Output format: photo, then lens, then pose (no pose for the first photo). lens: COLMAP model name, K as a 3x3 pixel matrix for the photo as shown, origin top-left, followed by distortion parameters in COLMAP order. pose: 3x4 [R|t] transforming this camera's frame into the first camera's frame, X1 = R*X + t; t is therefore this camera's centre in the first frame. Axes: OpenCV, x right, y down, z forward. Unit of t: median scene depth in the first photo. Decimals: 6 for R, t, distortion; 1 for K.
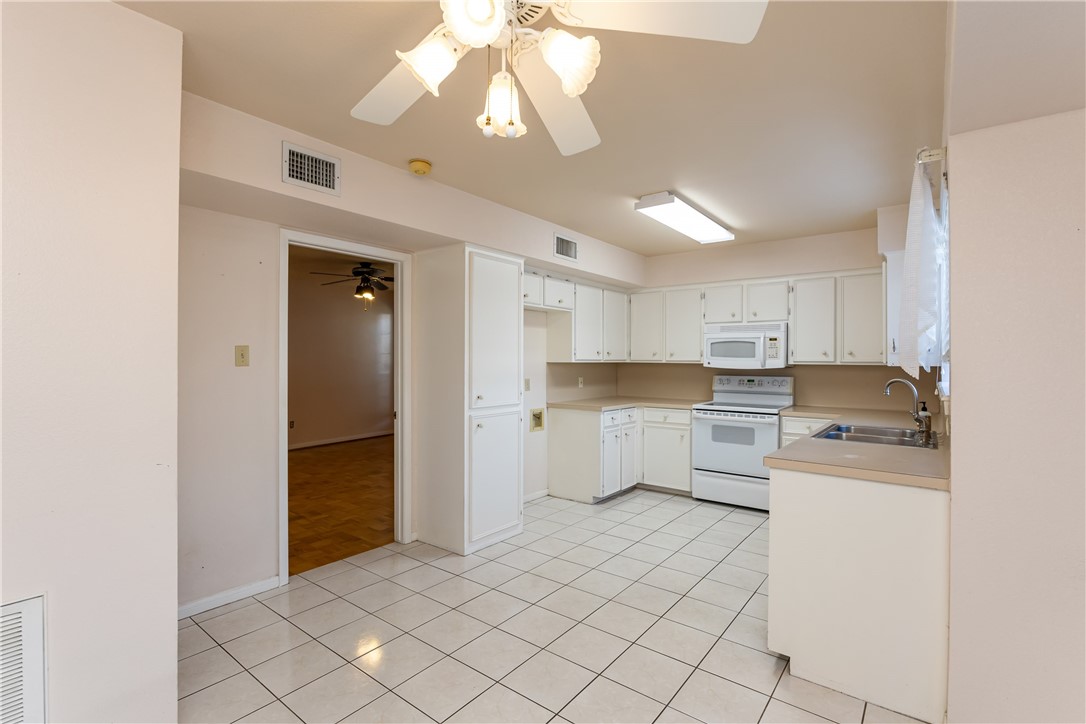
lens RADIAL K [[499.0, 0, 543.0], [0, 499.0, 362.0], [0, 0, 1]] dist [-0.009389, -0.000853]
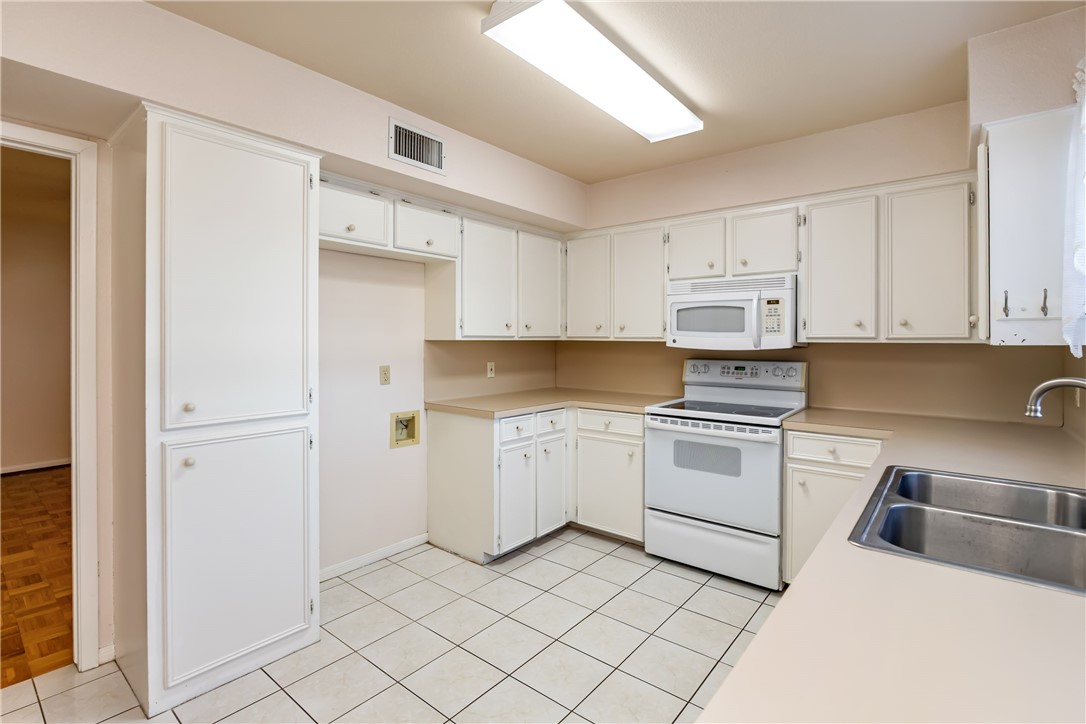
lens RADIAL K [[503.6, 0, 539.3], [0, 503.6, 342.2], [0, 0, 1]] dist [-0.015612, -0.000284]
pose [[0.999656, -0.001823, -0.026148, 0.183419], [0.001888, 0.999995, 0.002465, 0.002115], [0.026143, -0.002514, 0.999655, 0.360332]]
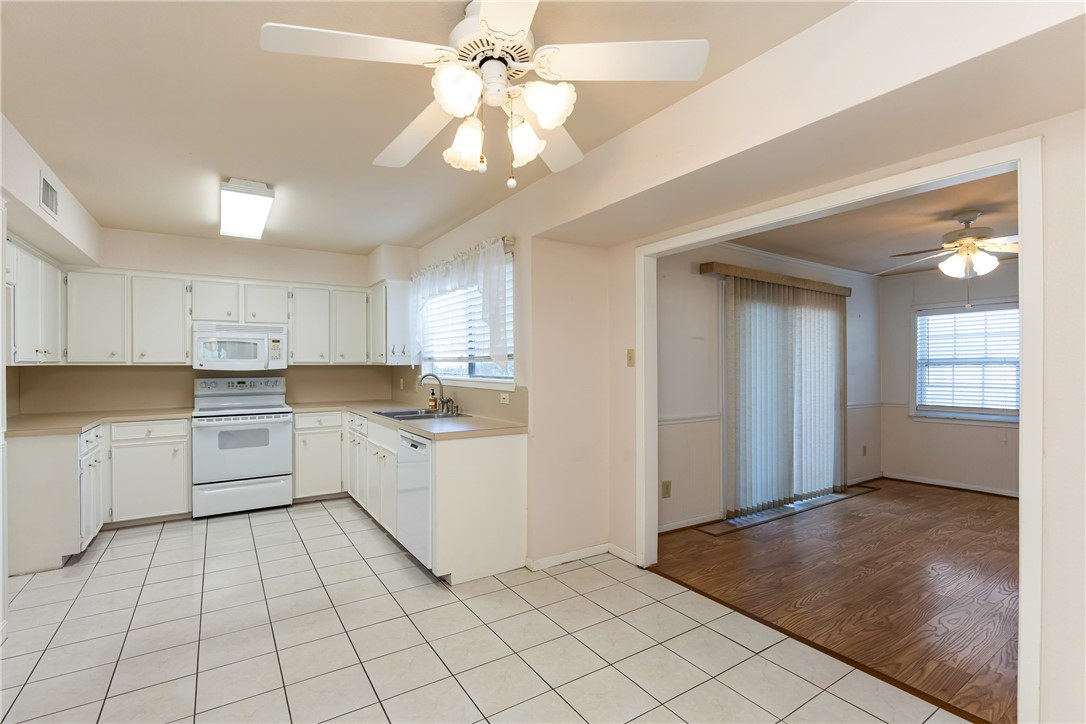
lens RADIAL K [[505.0, 0, 543.0], [0, 505.0, 362.0], [0, 0, 1]] dist [-0.009270, -0.000436]
pose [[0.325502, -0.003487, 0.945535, -0.337662], [0.006345, 0.999979, 0.001503, -0.000345], [-0.945520, 0.005511, 0.325517, 0.129249]]
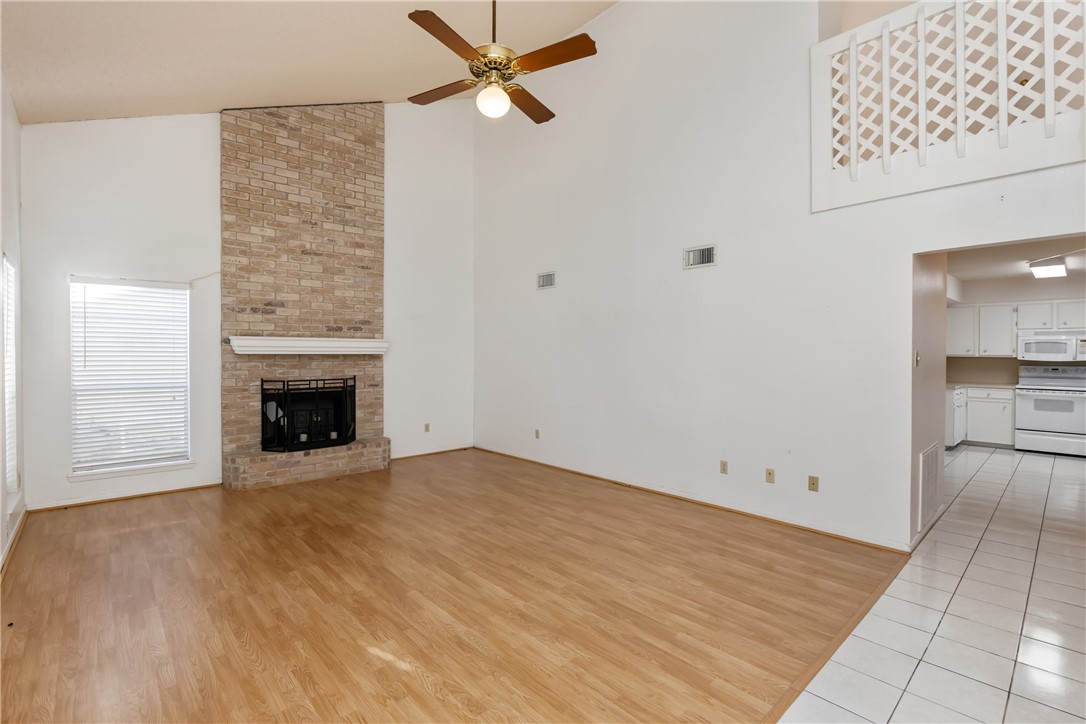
lens RADIAL K [[499.0, 0, 543.0], [0, 499.0, 362.0], [0, 0, 1]] dist [-0.009389, -0.000853]
pose [[0.988037, -0.001424, -0.154211, -0.855729], [0.003462, 0.999910, 0.012950, -0.006992], [0.154179, -0.013329, 0.987953, -0.653577]]
